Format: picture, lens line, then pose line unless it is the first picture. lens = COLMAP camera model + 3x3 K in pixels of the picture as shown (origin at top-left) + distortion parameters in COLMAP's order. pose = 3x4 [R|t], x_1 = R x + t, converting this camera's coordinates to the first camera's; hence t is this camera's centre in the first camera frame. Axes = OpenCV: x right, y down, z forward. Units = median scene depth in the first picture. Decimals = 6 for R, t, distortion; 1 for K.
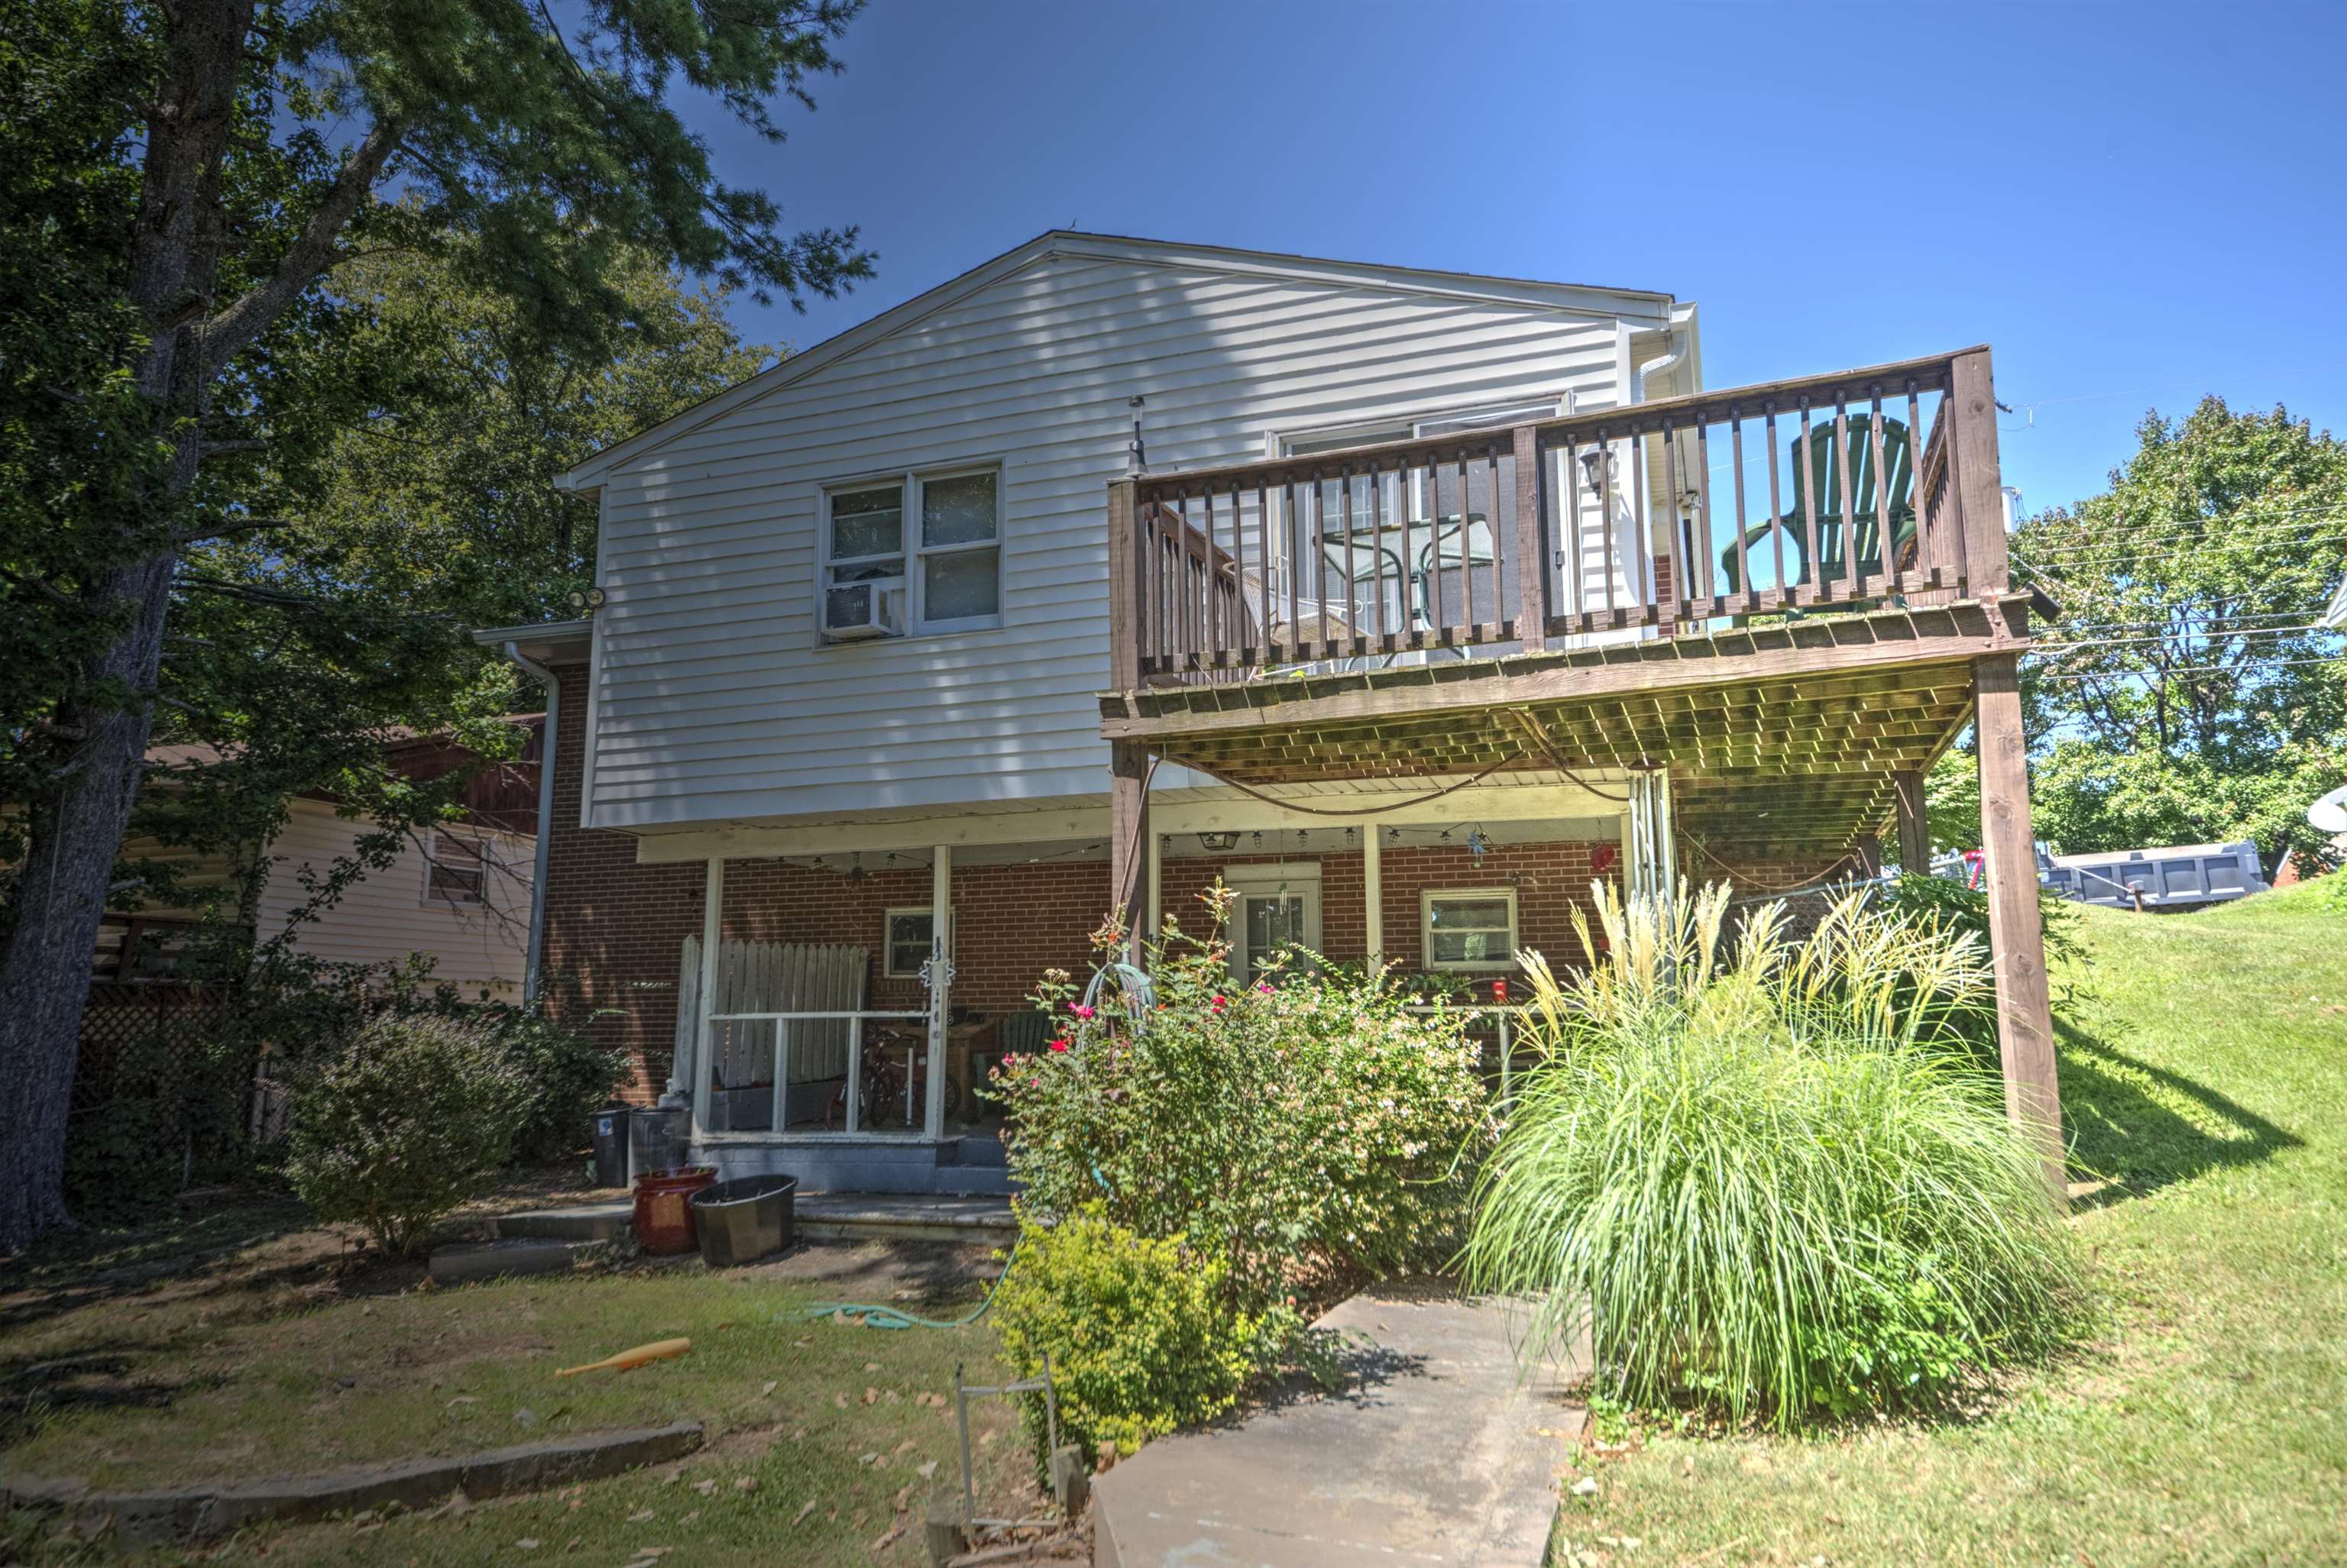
lens RADIAL K [[1514.7, 0, 1173.5], [0, 1514.7, 784.0], [0, 0, 1]] dist [0.088451, -0.058612]
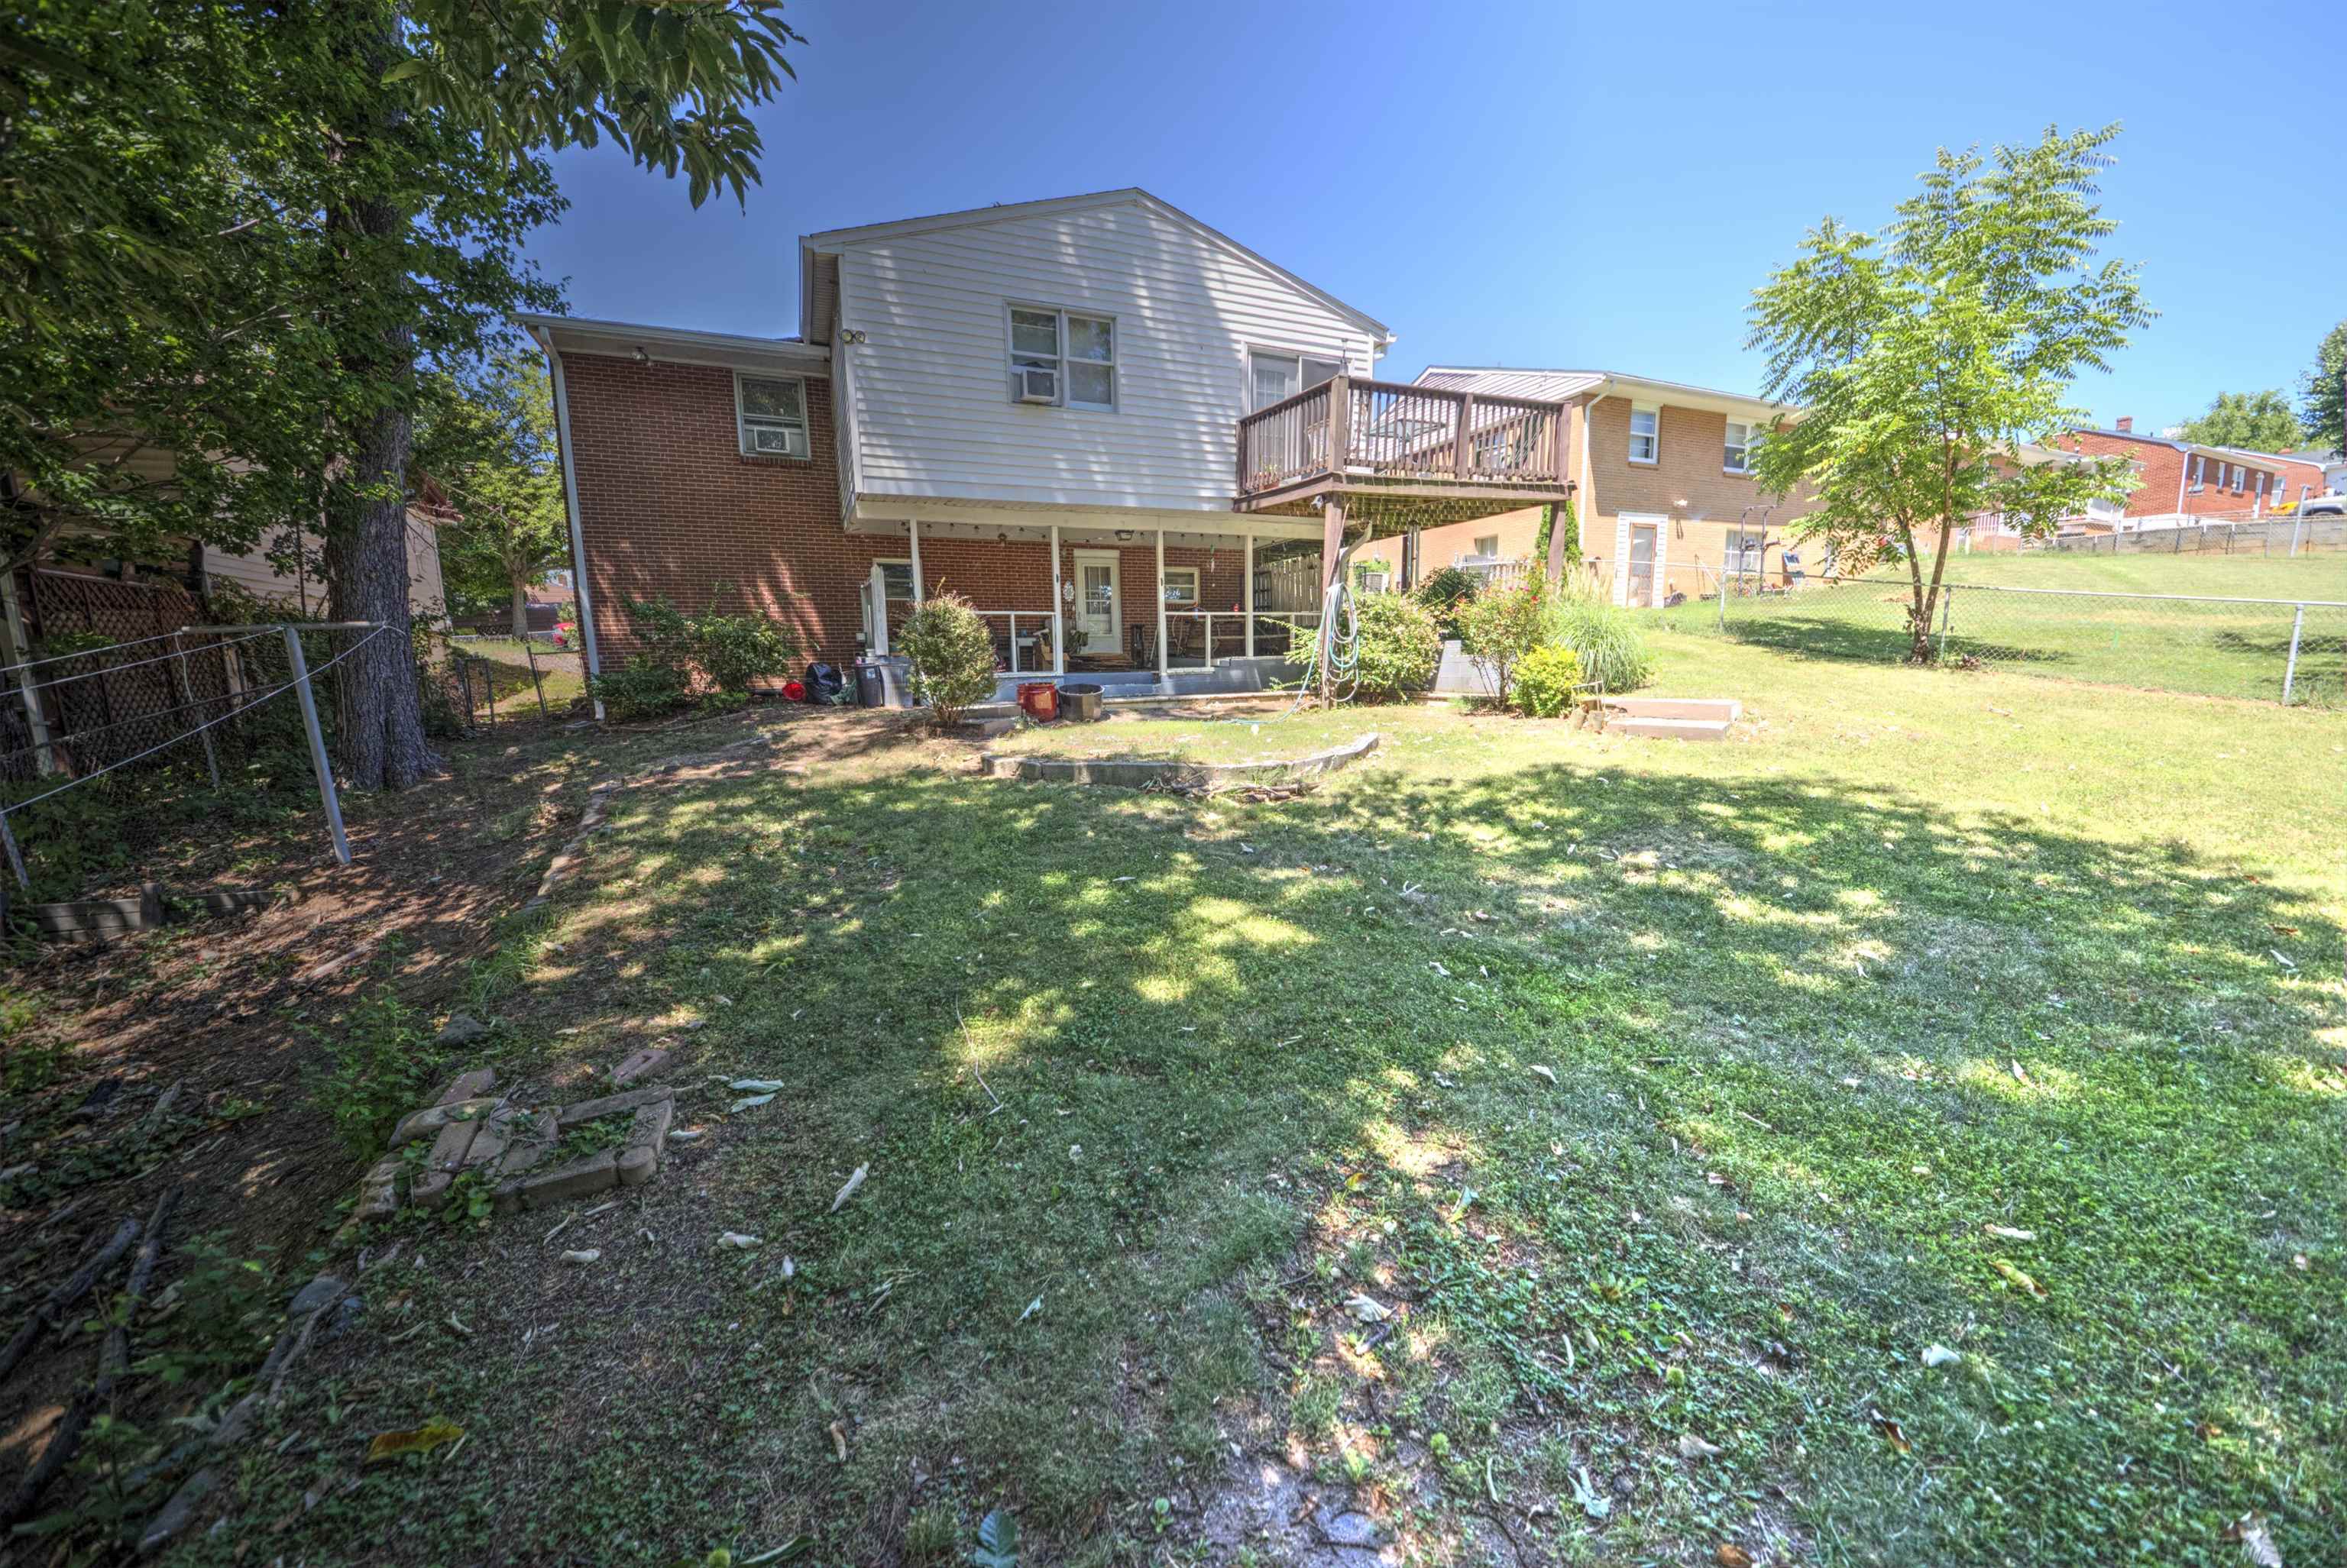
lens RADIAL K [[820.0, 0, 1169.9], [0, 820.0, 784.9], [0, 0, 1]] dist [-0.001559, -0.000203]
pose [[0.735420, -0.113012, 0.668121, -0.750011], [-0.094291, 0.959334, 0.266059, 0.063353], [-0.671019, -0.258663, 0.694858, 0.086610]]
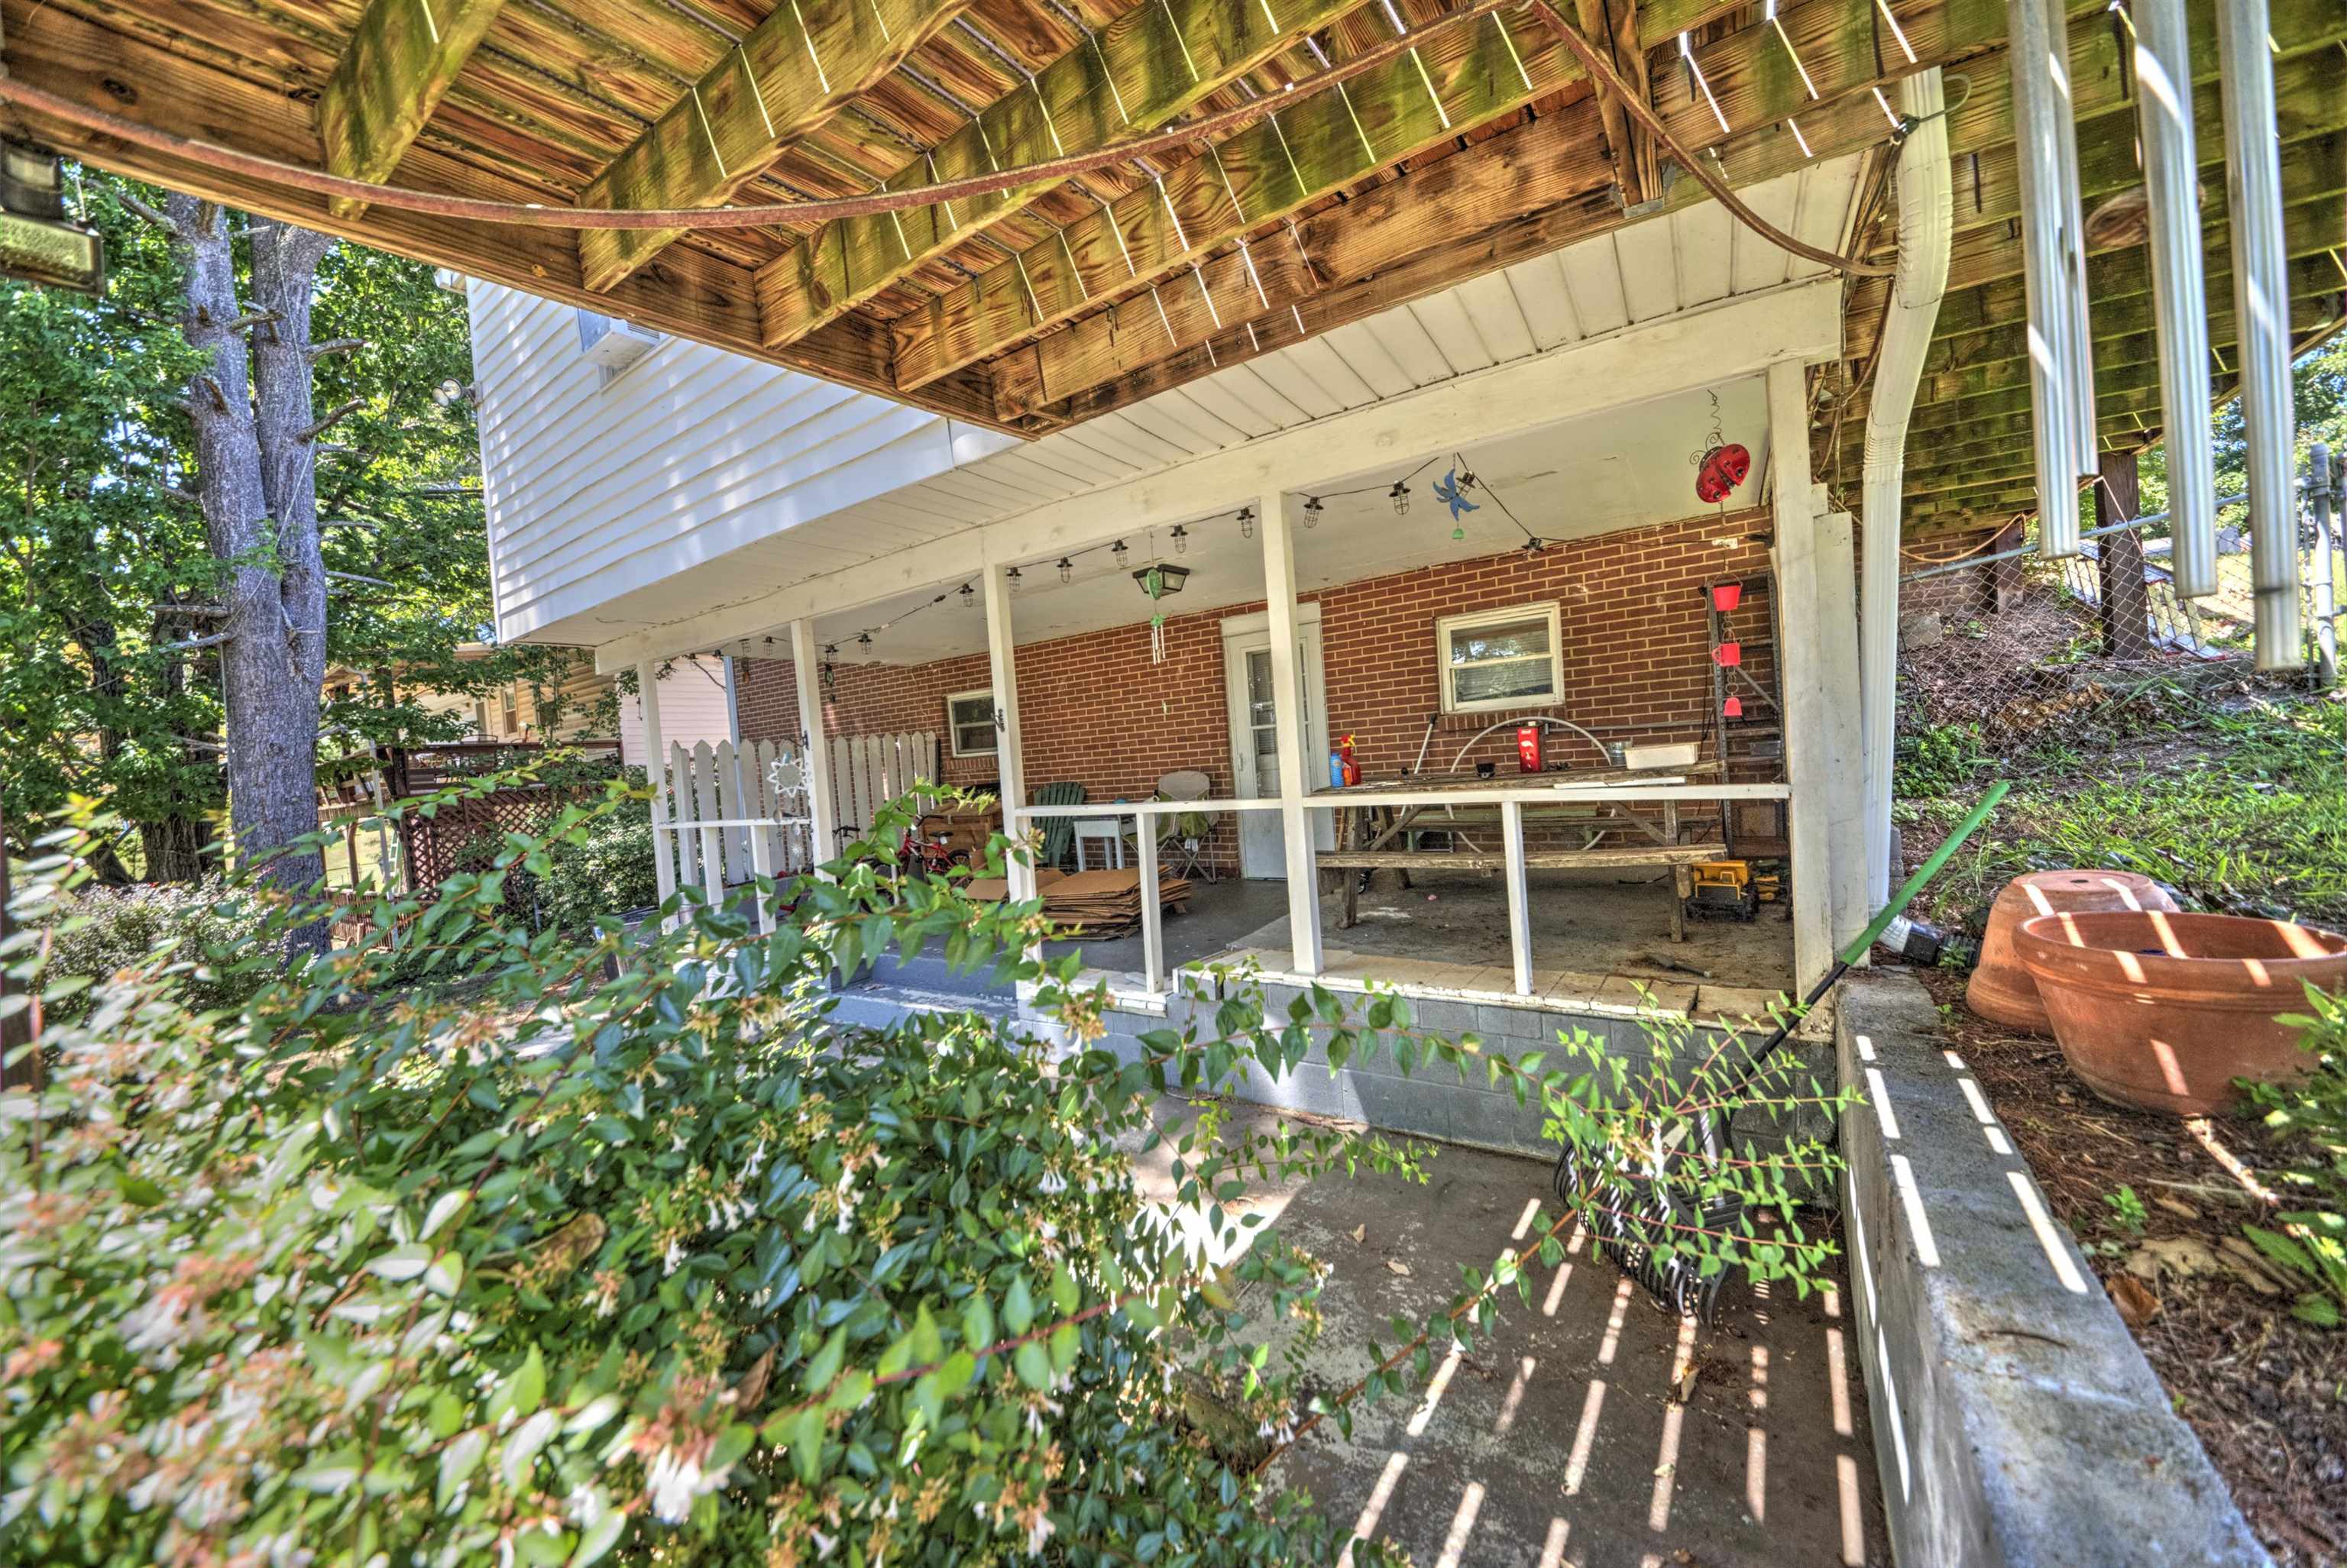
lens RADIAL K [[811.4, 0, 1173.5], [0, 811.4, 784.0], [0, 0, 1]] dist [0.013130, -0.000138]
pose [[0.966659, -0.063036, -0.248188, 0.143959], [0.113249, 0.974527, 0.193576, 0.062337], [0.229663, -0.215229, 0.949174, 0.585808]]
